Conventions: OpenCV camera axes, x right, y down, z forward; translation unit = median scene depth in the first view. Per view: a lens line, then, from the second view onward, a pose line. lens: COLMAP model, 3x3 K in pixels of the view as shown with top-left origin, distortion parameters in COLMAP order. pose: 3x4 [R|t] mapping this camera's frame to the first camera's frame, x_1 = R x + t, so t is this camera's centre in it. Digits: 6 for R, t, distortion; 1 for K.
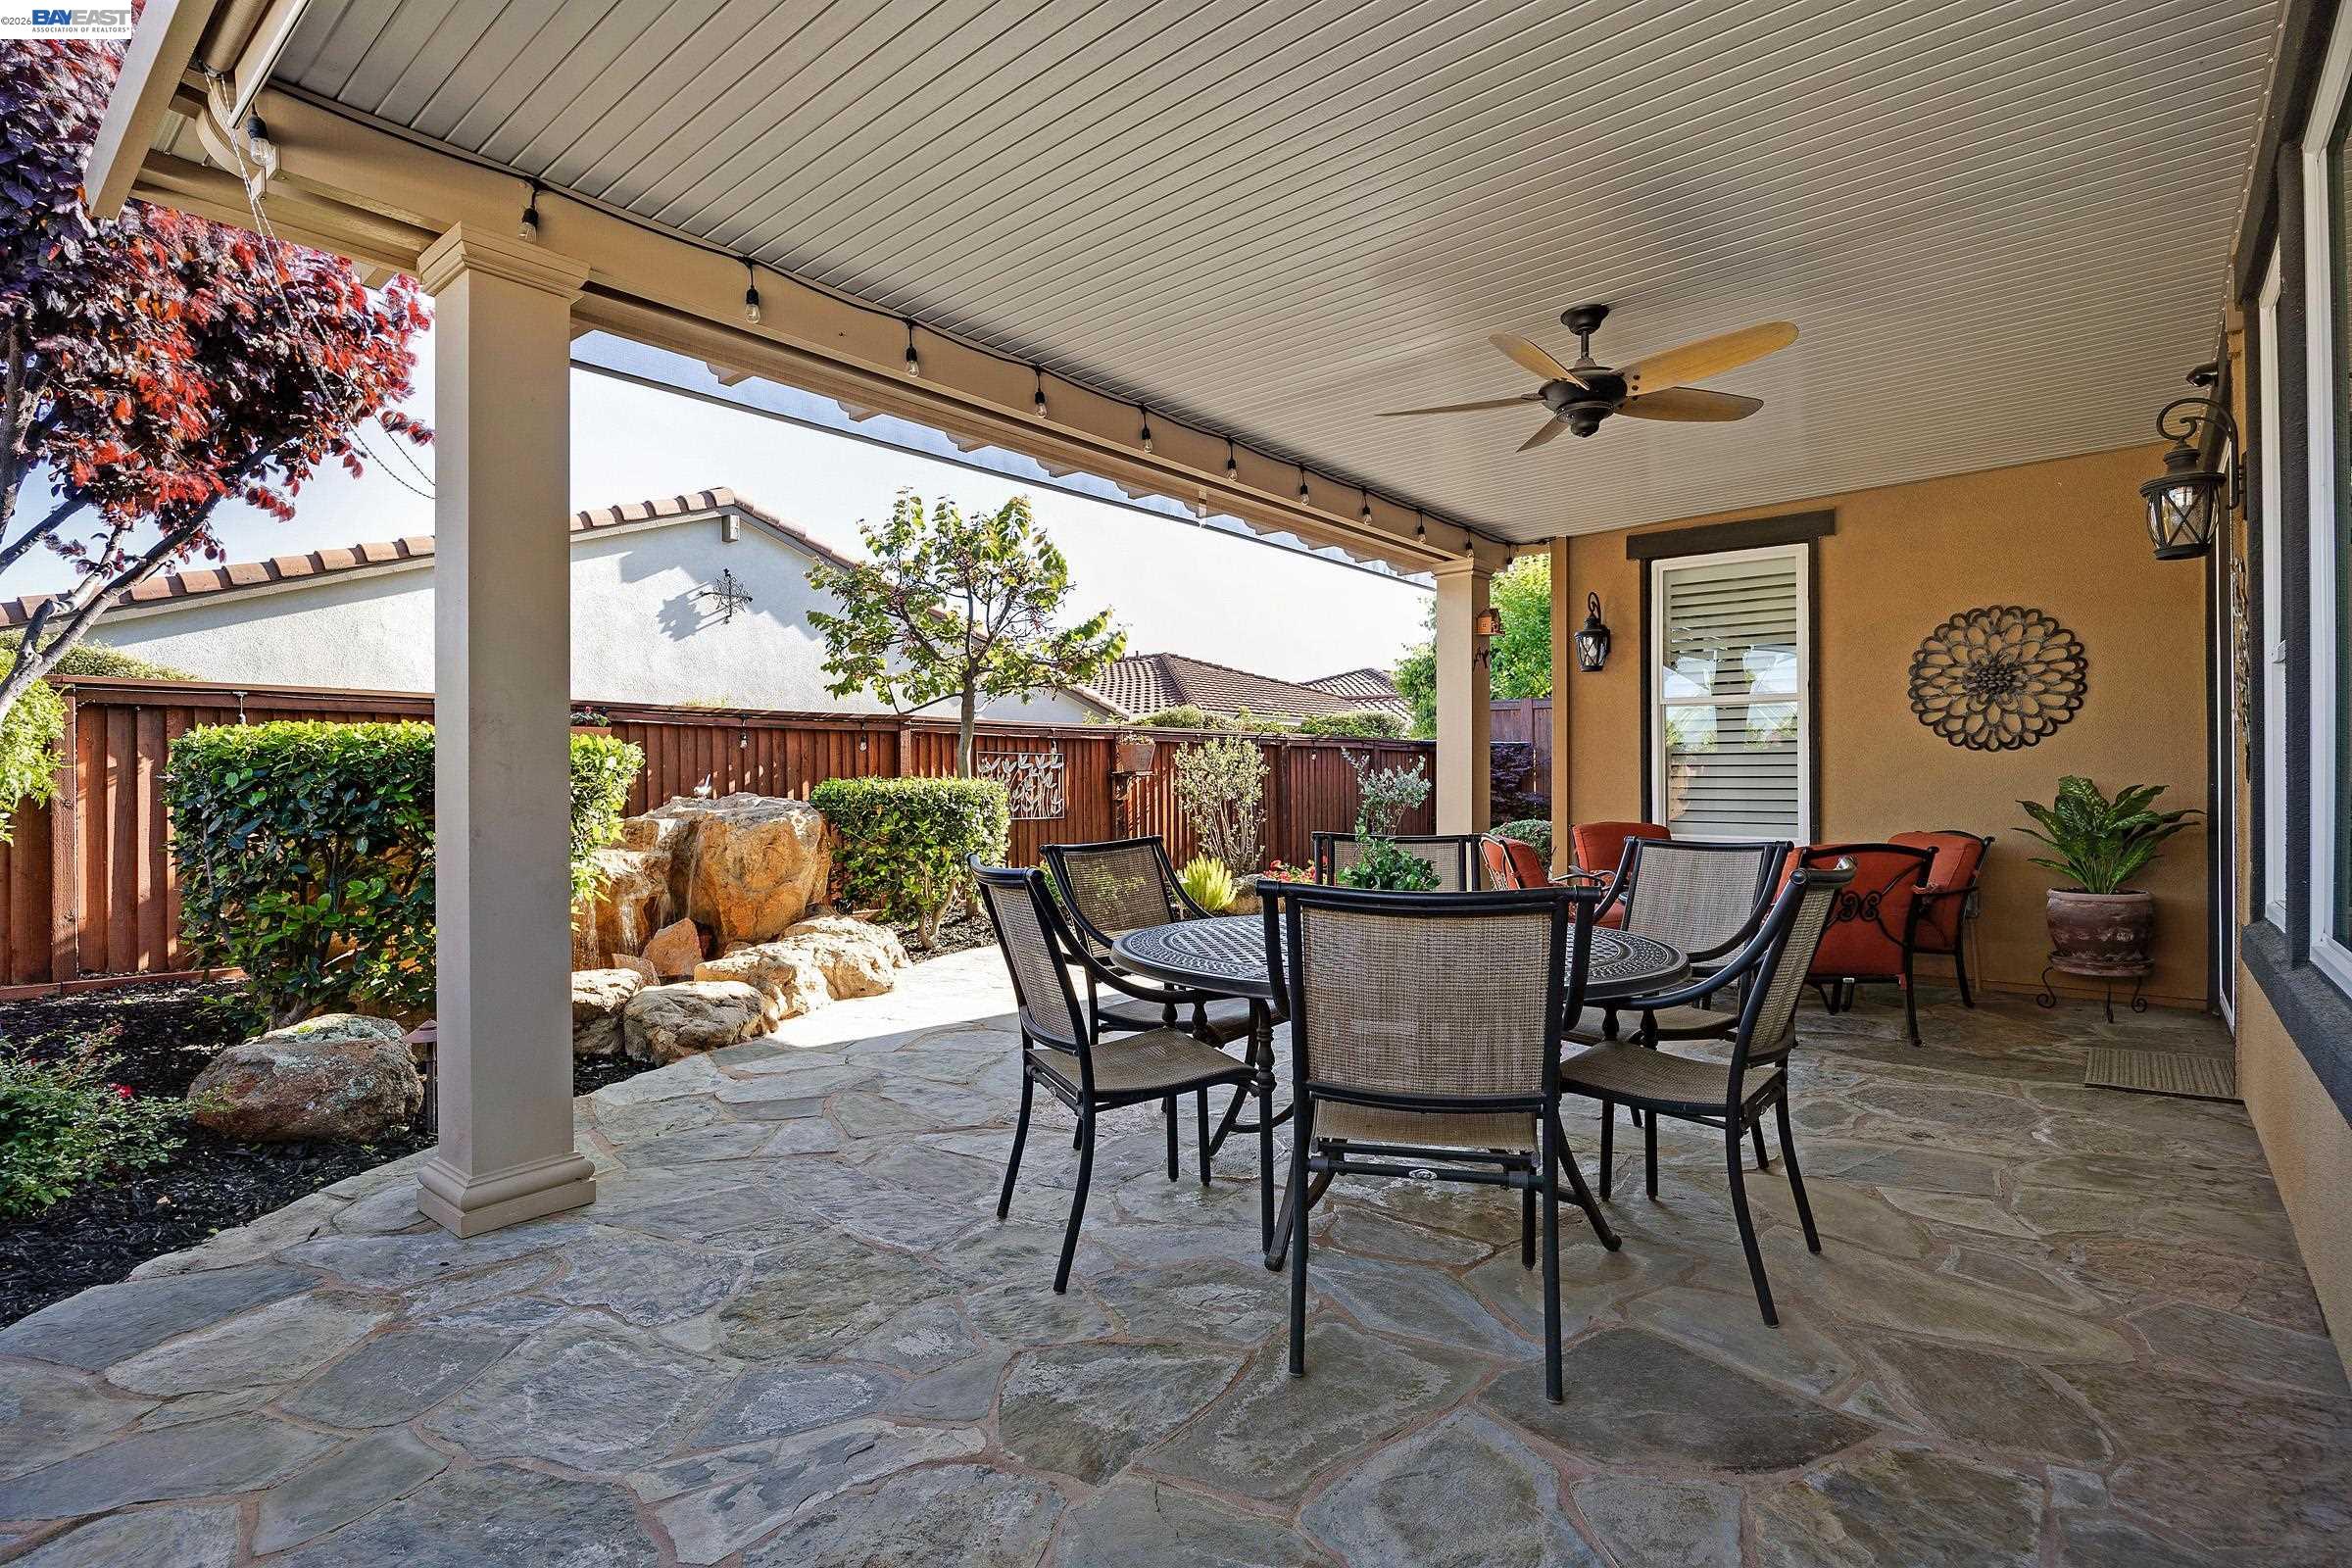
lens RADIAL K [[1124.5, 0, 1176.0], [0, 1124.5, 784.0], [0, 0, 1]] dist [-0.000441, -0.000033]
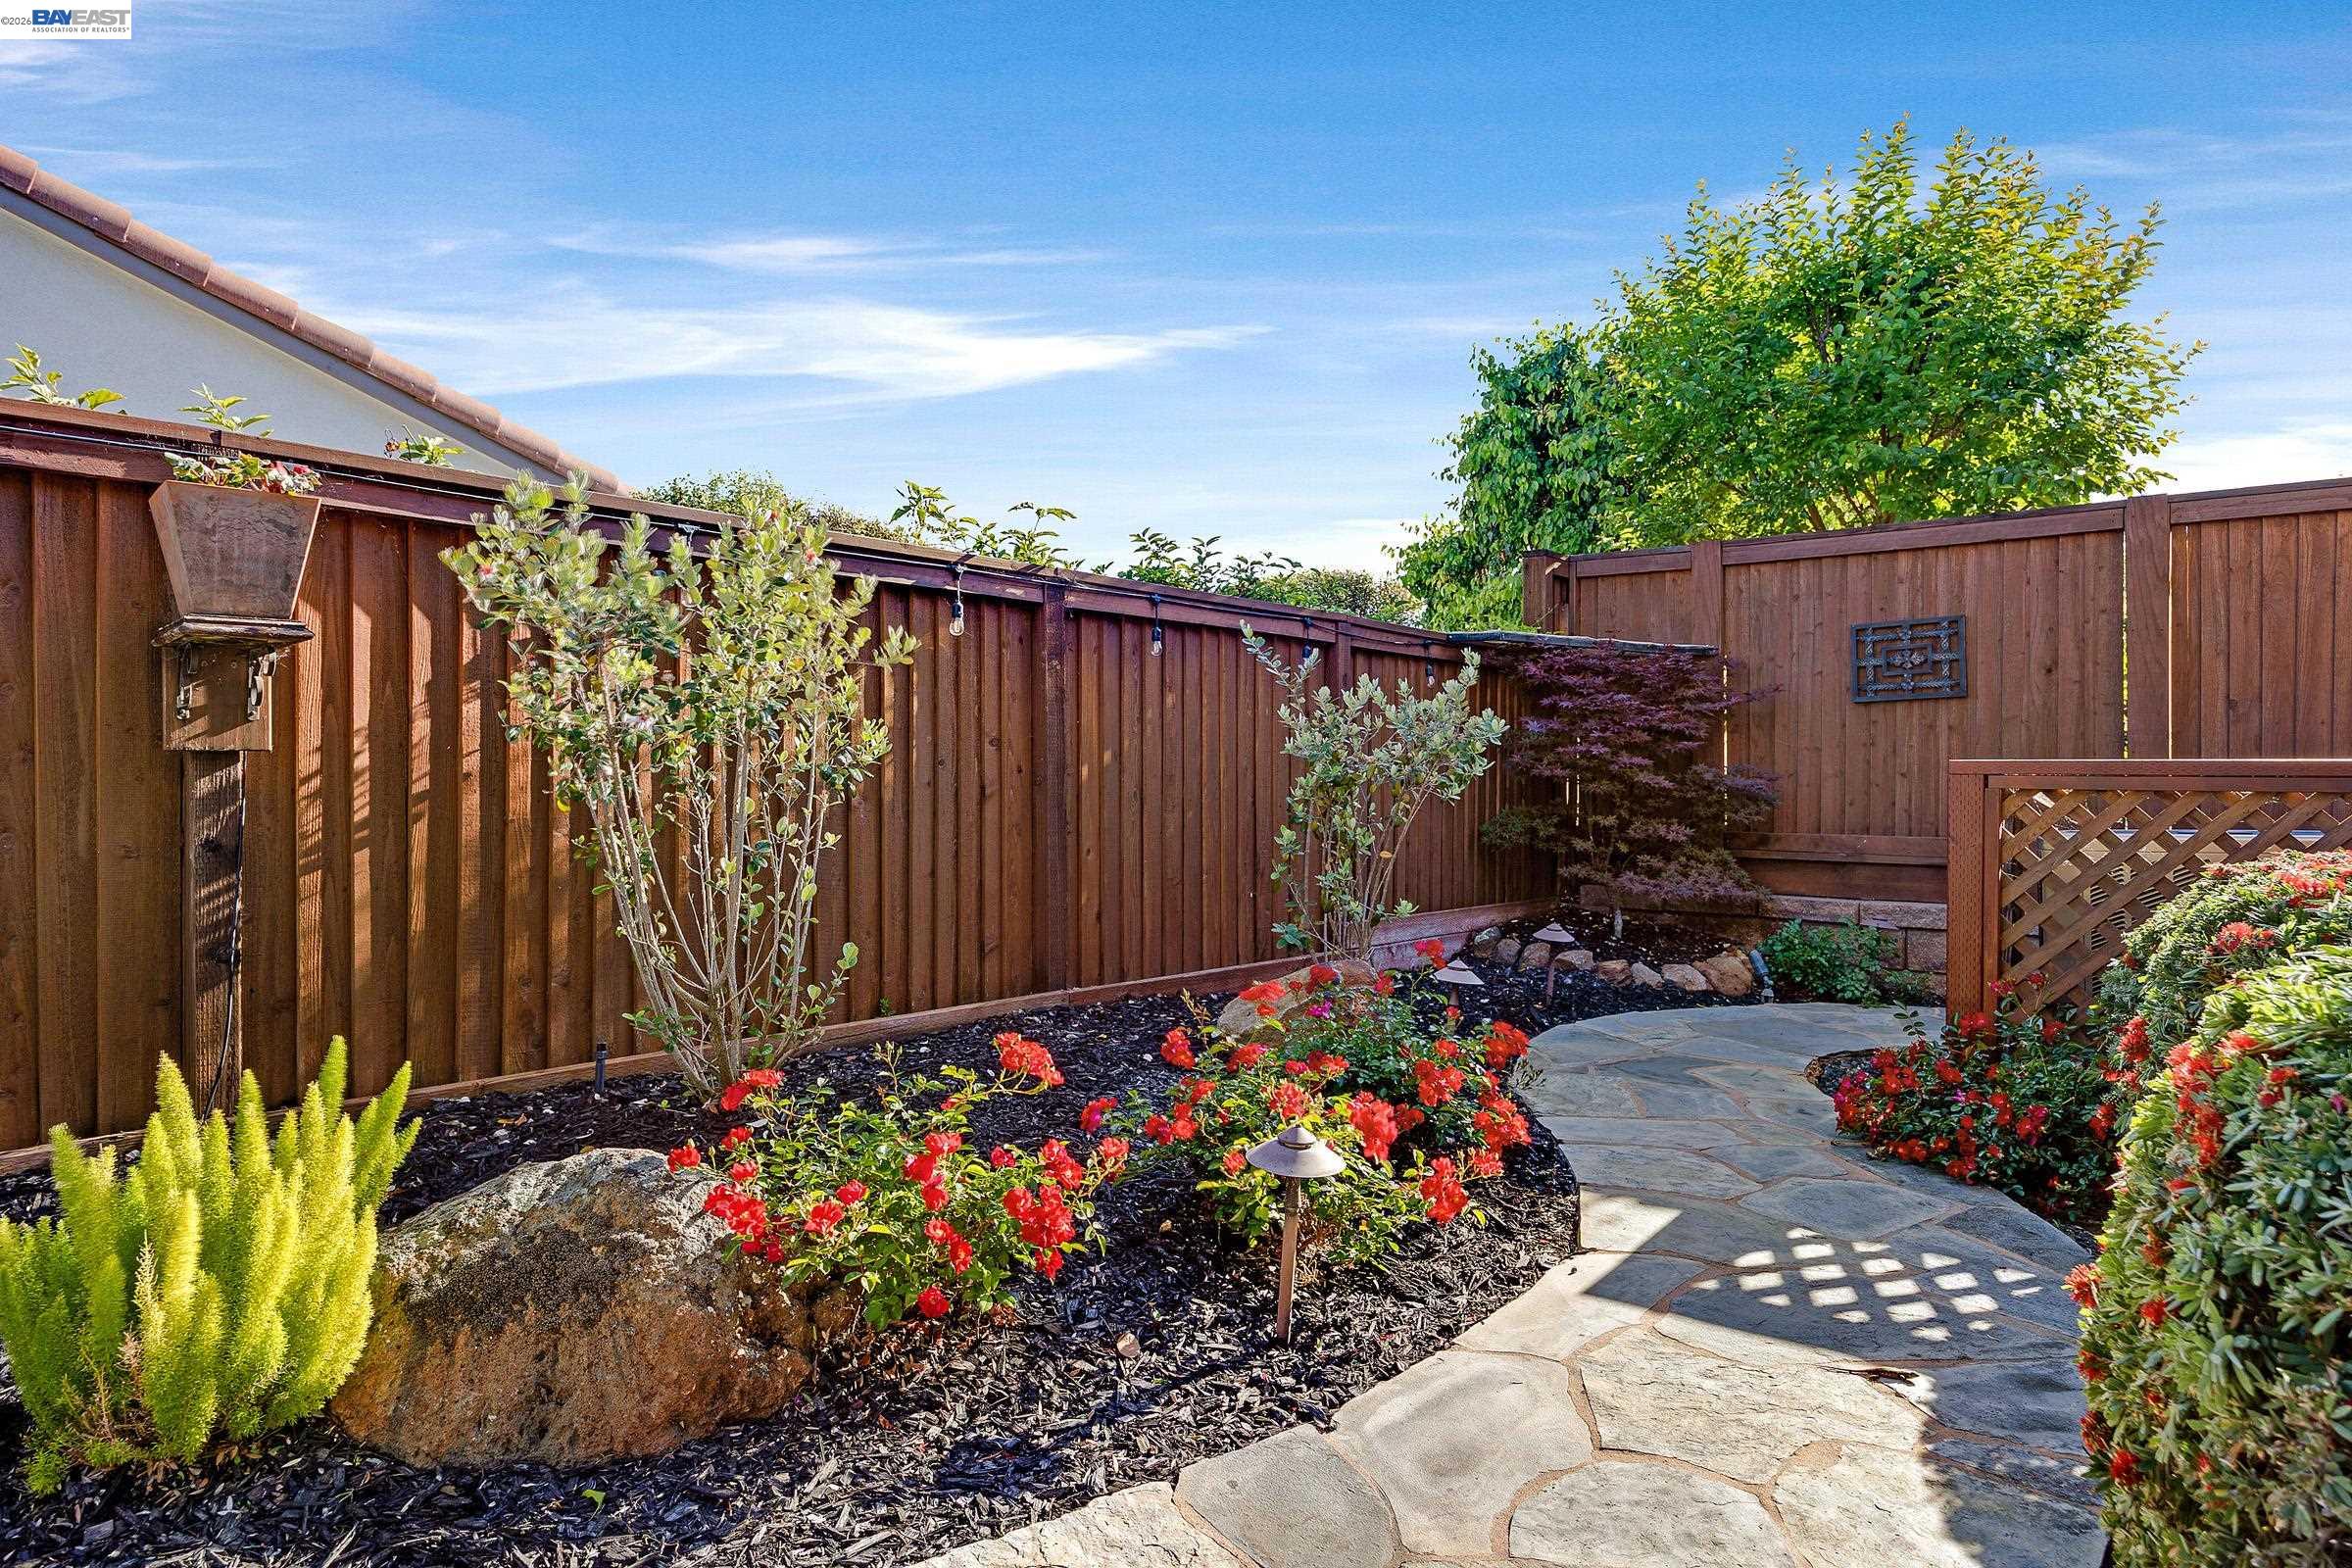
lens RADIAL K [[1299.4, 0, 1176.0], [0, 1299.4, 784.0], [0, 0, 1]] dist [0.001826, 0.000047]
pose [[0.999492, 0.009748, 0.030343, 0.119740], [-0.009871, 0.999944, 0.003908, 0.015953], [-0.030303, -0.004205, 0.999532, 0.617972]]
